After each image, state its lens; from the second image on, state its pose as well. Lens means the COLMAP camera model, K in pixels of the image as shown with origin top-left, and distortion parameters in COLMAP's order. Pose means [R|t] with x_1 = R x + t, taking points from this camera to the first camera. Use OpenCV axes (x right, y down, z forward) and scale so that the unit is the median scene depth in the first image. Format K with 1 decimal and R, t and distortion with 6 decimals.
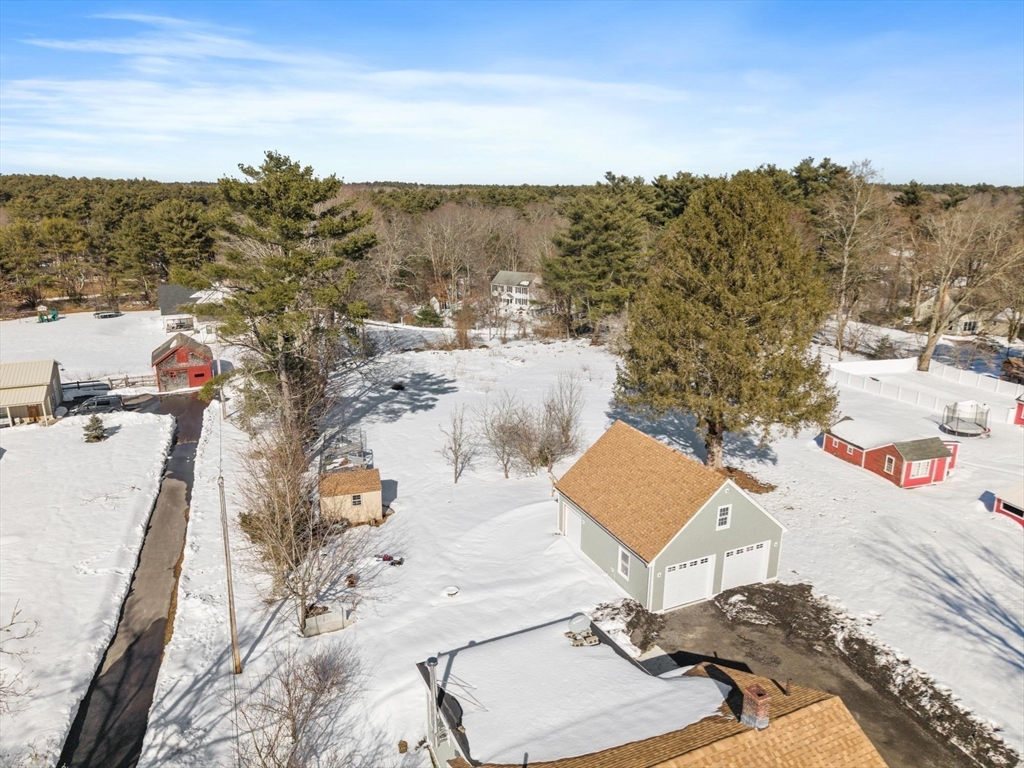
lens RADIAL K [[667.8, 0, 512.0], [0, 667.8, 384.0], [0, 0, 1]] dist [0.006306, -0.000334]
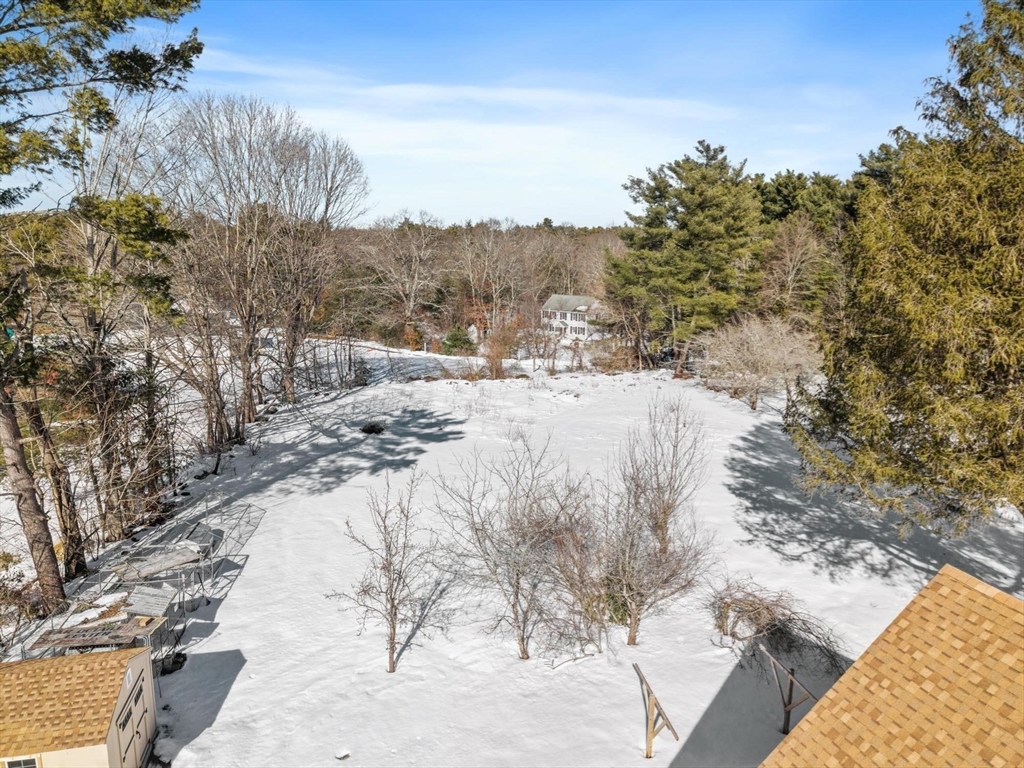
lens RADIAL K [[667.8, 0, 512.0], [0, 667.8, 384.0], [0, 0, 1]] dist [0.006306, -0.000334]
pose [[0.996182, 0.020234, -0.084923, 0.008097], [-0.026363, 0.997079, -0.071677, 0.003180], [0.083225, 0.073642, 0.993806, 0.309100]]
